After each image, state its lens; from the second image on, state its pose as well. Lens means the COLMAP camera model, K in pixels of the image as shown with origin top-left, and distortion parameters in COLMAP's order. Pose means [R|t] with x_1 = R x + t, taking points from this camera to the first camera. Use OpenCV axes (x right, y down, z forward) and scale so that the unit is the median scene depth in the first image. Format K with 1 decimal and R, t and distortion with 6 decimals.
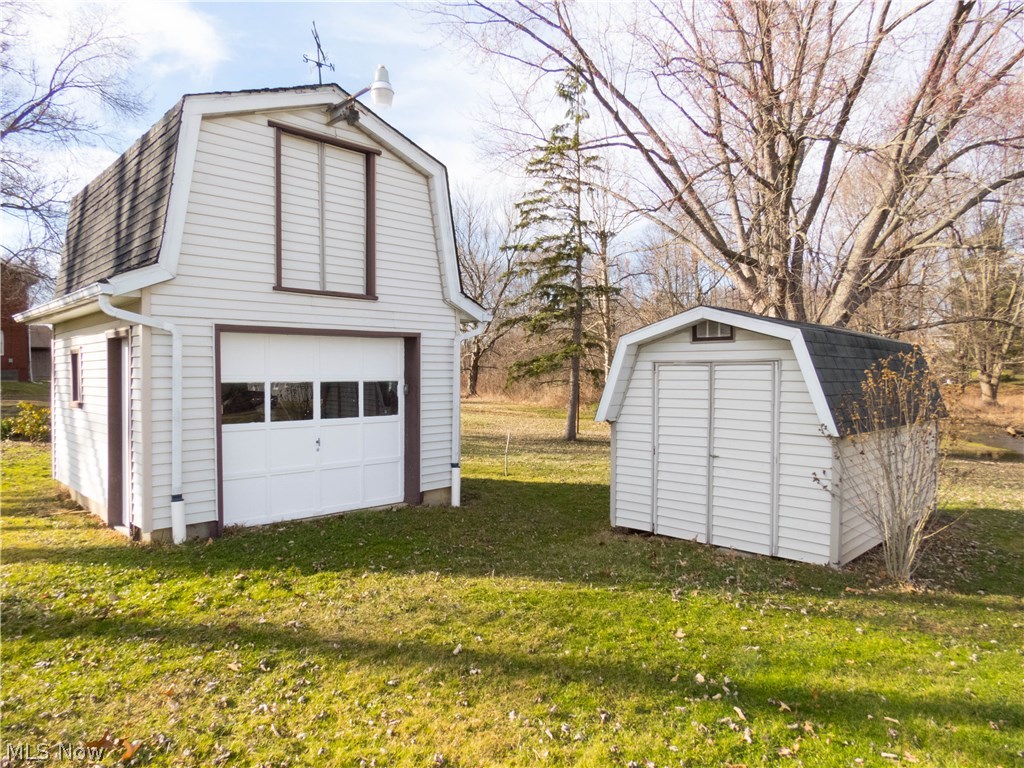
lens RADIAL K [[652.8, 0, 507.4], [0, 652.8, 384.9], [0, 0, 1]] dist [-0.011504, 0.006802]
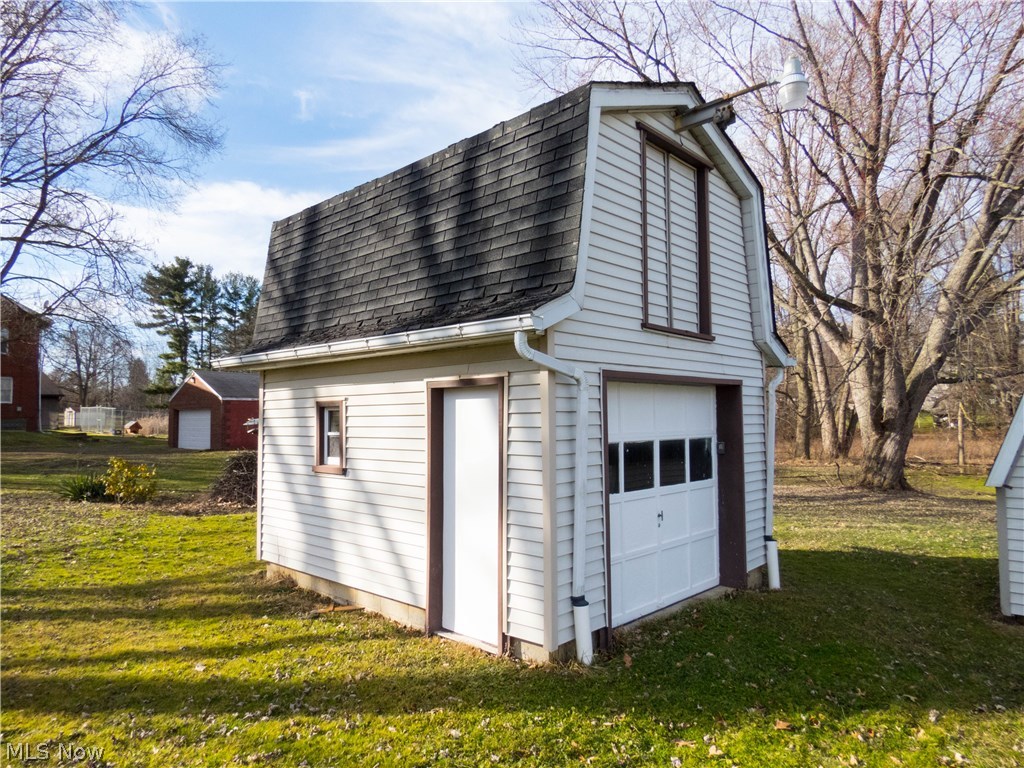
lens RADIAL K [[652.8, 0, 507.4], [0, 652.8, 384.9], [0, 0, 1]] dist [-0.011504, 0.006802]
pose [[0.999174, -0.002669, 0.040539, -0.495416], [0.005454, 0.997618, -0.068762, -0.018714], [-0.040259, 0.068927, 0.996809, 0.188903]]
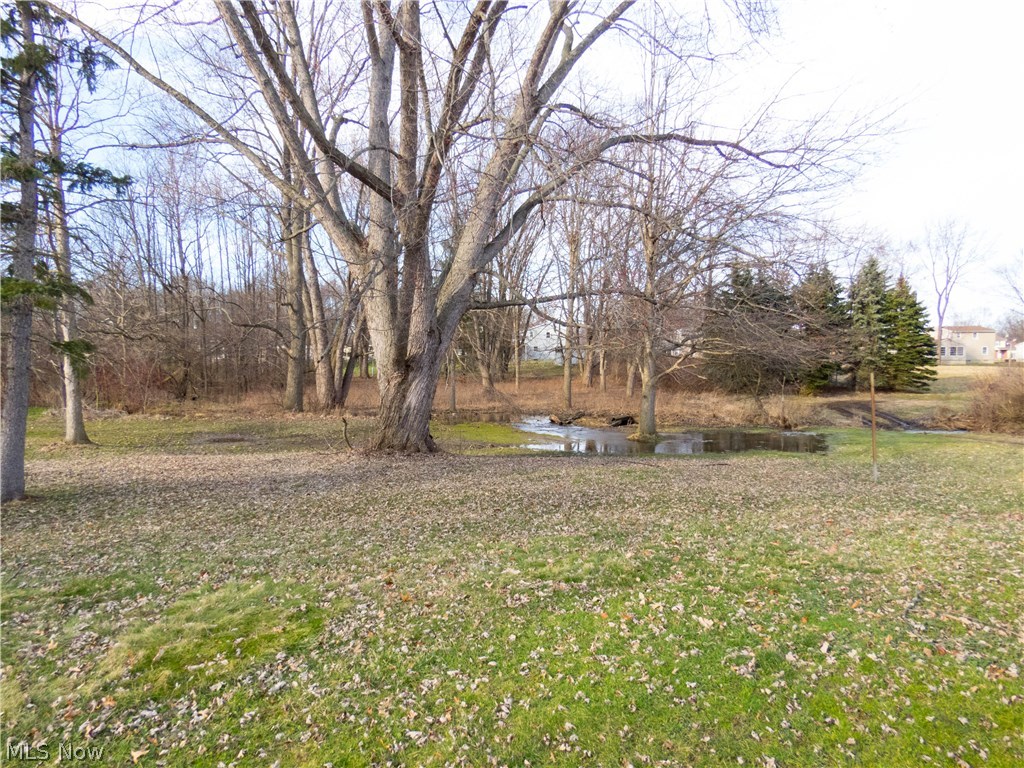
lens RADIAL K [[652.8, 0, 507.4], [0, 652.8, 384.9], [0, 0, 1]] dist [-0.011504, 0.006802]
pose [[0.707217, -0.025947, 0.706520, 0.063686], [0.019910, 0.999661, 0.016783, 0.011929], [-0.706716, 0.002198, 0.707494, 1.361514]]
